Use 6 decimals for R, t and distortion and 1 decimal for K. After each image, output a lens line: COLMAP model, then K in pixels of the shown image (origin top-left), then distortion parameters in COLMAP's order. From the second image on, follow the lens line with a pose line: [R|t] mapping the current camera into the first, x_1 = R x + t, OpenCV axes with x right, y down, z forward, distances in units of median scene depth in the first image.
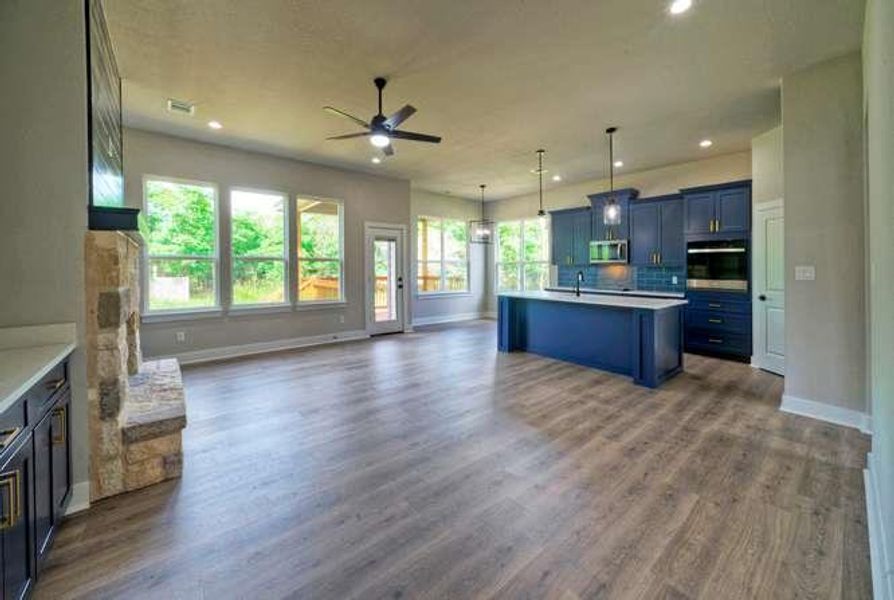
lens RADIAL K [[342.3, 0, 449.2], [0, 342.3, 263.5], [0, 0, 1]] dist [-0.020452, 0.011426]
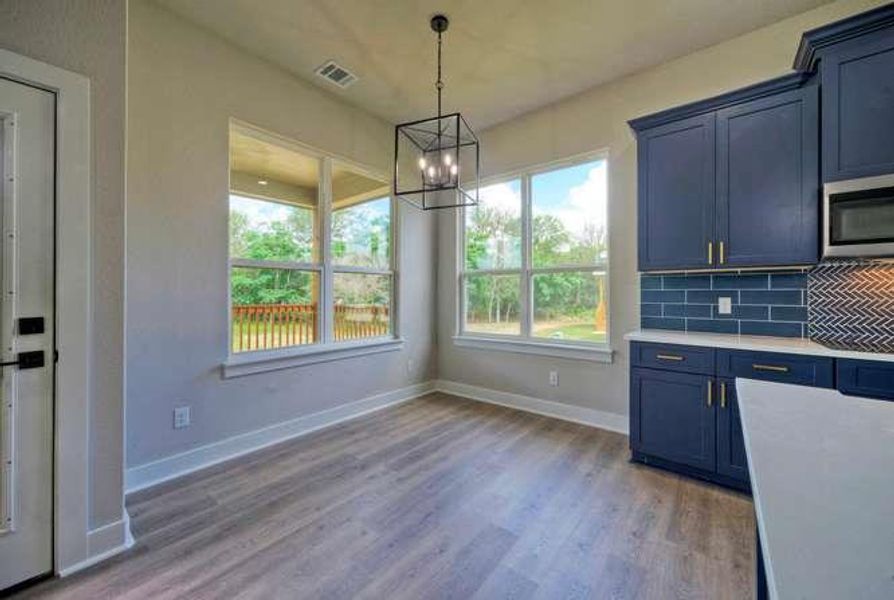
lens RADIAL K [[323.9, 0, 451.1], [0, 323.9, 293.1], [0, 0, 1]] dist [0.000529, 0.000120]
pose [[0.984980, -0.006412, 0.172547, 0.093174], [0.005069, 0.999953, 0.008219, 0.034890], [-0.172591, -0.007220, 0.984967, 0.989054]]
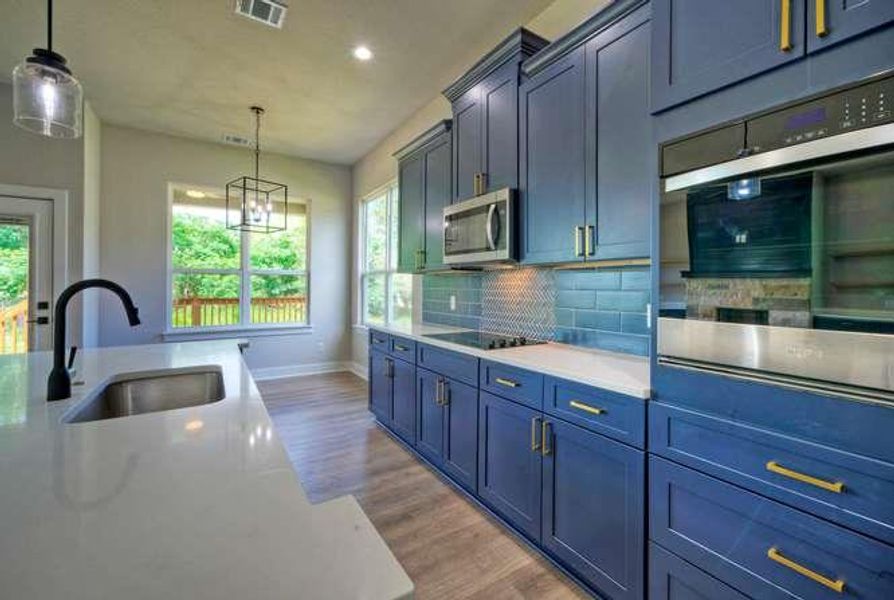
lens RADIAL K [[367.9, 0, 439.8], [0, 367.9, 280.4], [0, 0, 1]] dist [0.000677, 0.000102]
pose [[0.987156, -0.006564, -0.159626, 0.609111], [0.005893, 0.999972, -0.004678, 0.023602], [0.159652, 0.003677, 0.987167, 0.764397]]
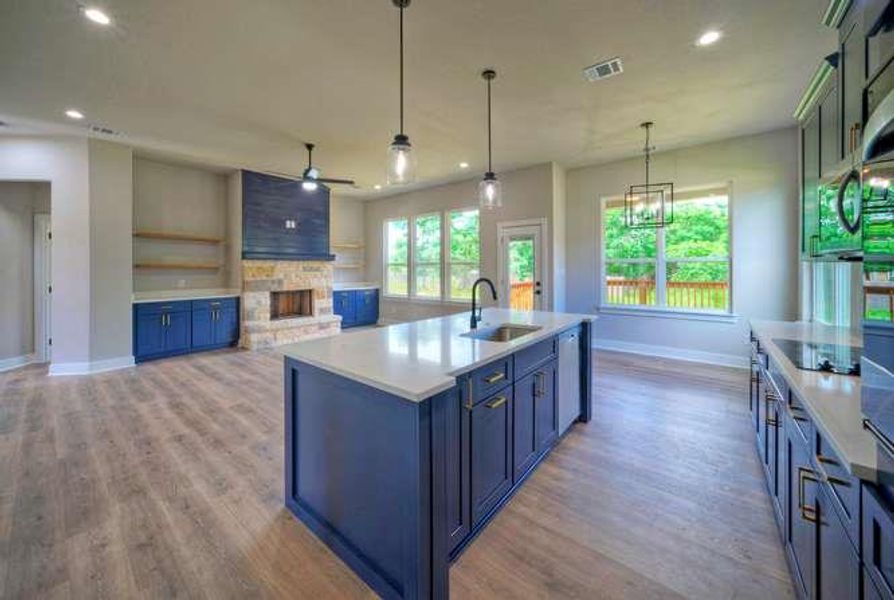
lens RADIAL K [[336.7, 0, 446.5], [0, 336.7, 268.2], [0, 0, 1]] dist [0.001848, 0.000232]
pose [[0.171445, -0.005342, -0.985179, 0.822310], [0.021631, 0.999765, -0.001657, 0.006287], [0.984956, -0.021026, 0.171520, 0.822064]]
